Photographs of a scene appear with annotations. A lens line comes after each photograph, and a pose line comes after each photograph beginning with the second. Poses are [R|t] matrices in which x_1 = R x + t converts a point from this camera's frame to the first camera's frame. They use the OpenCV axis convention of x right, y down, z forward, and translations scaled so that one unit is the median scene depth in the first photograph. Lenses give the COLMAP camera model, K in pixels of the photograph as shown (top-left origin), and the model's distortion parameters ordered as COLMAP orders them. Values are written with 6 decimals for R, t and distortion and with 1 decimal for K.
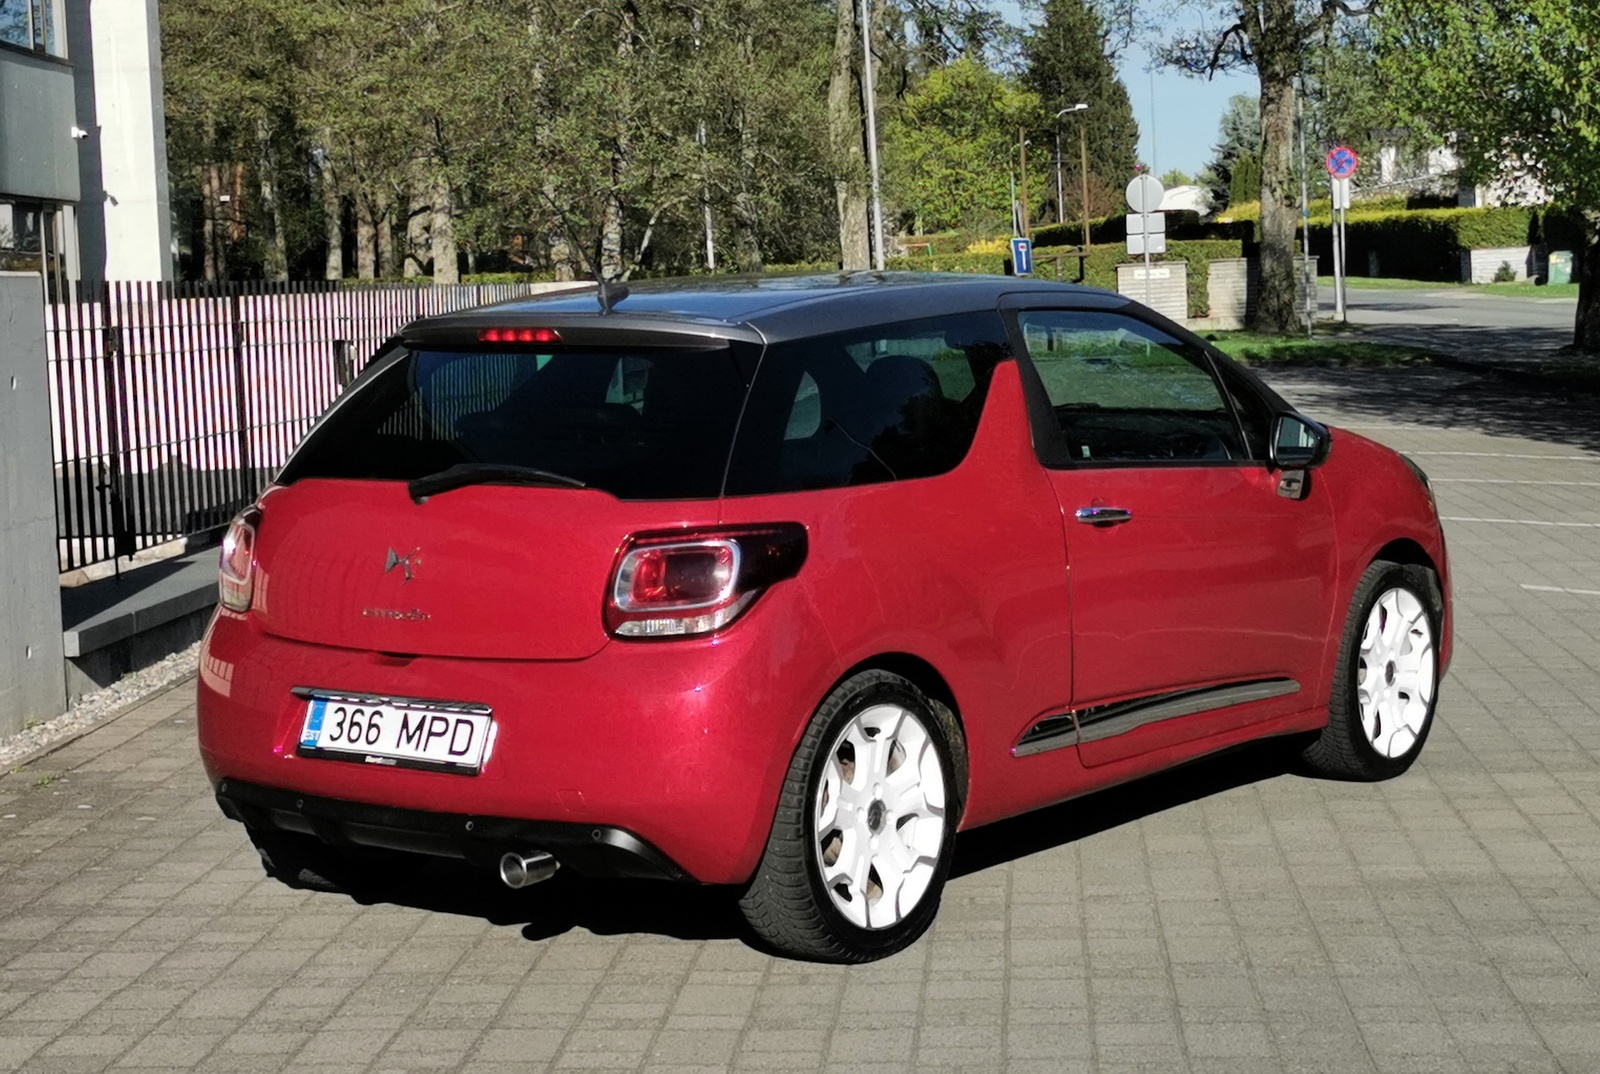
lens RADIAL K [[2793.4, 0, 799.1], [0, 2793.4, 481.3], [0, 0, 1]] dist [0.063337, -0.748196]
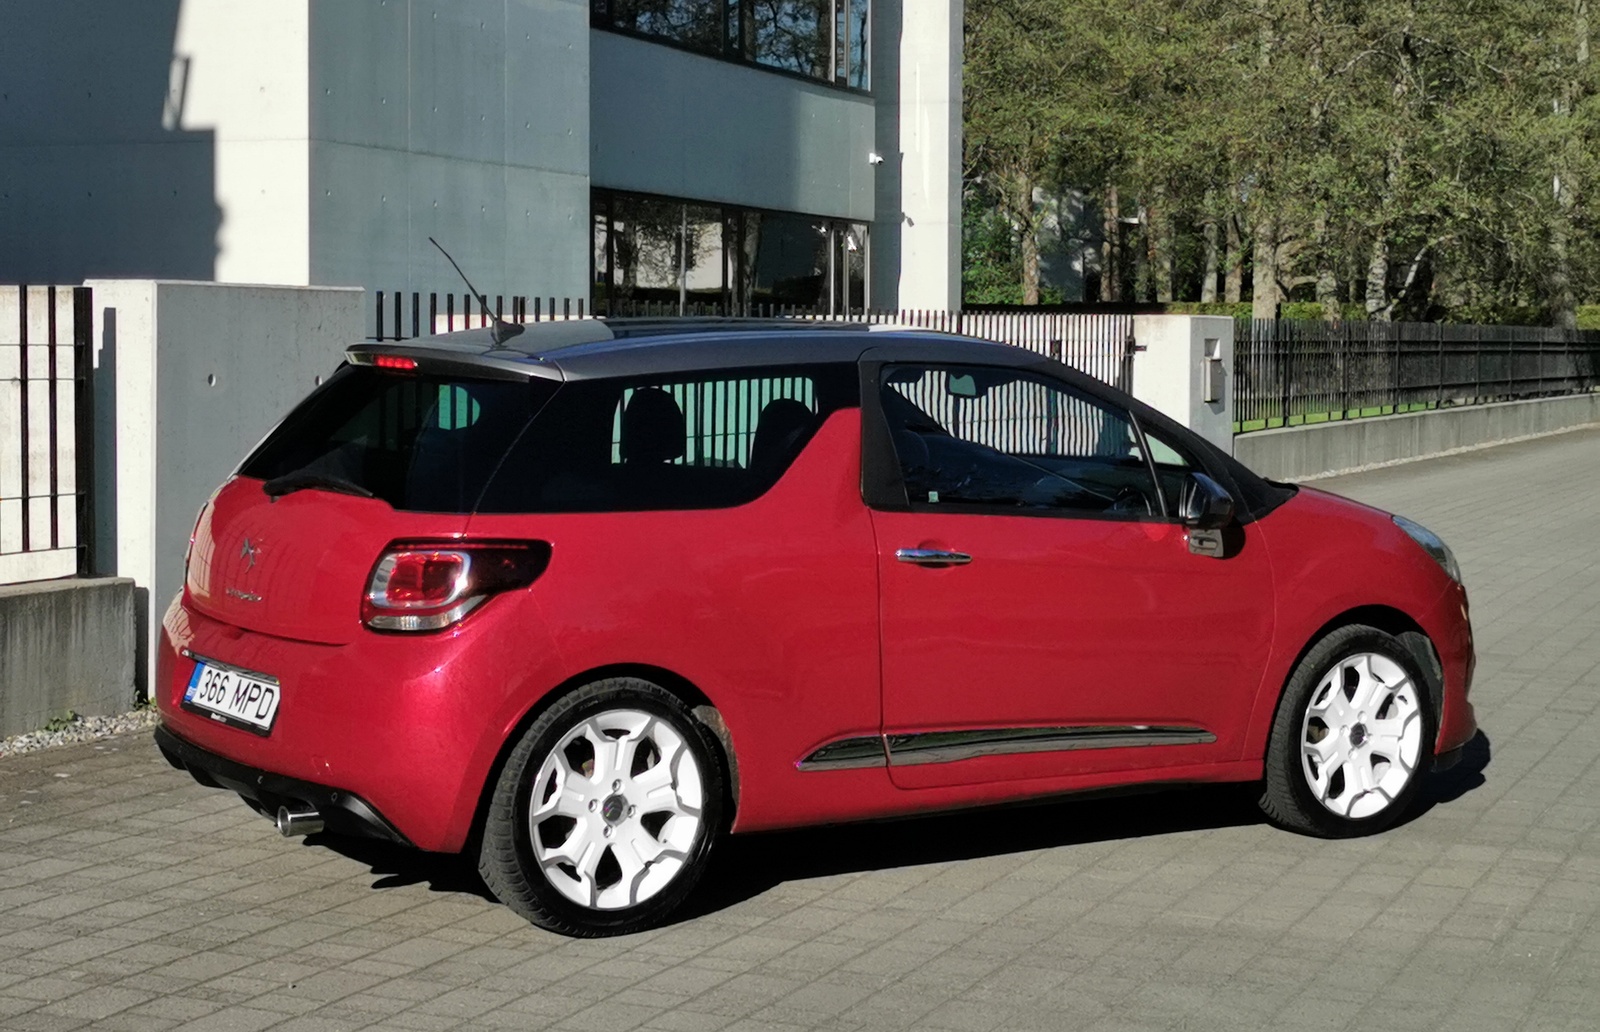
lens RADIAL K [[2650.0, 0, 800.0], [0, 2650.0, 516.0], [0, 0, 1]] dist [0.065757, -0.006334]
pose [[0.945115, 0.068718, -0.319429, 0.421392], [-0.065952, 0.997633, 0.019482, -0.021884], [0.320012, 0.002655, 0.947410, 0.020624]]
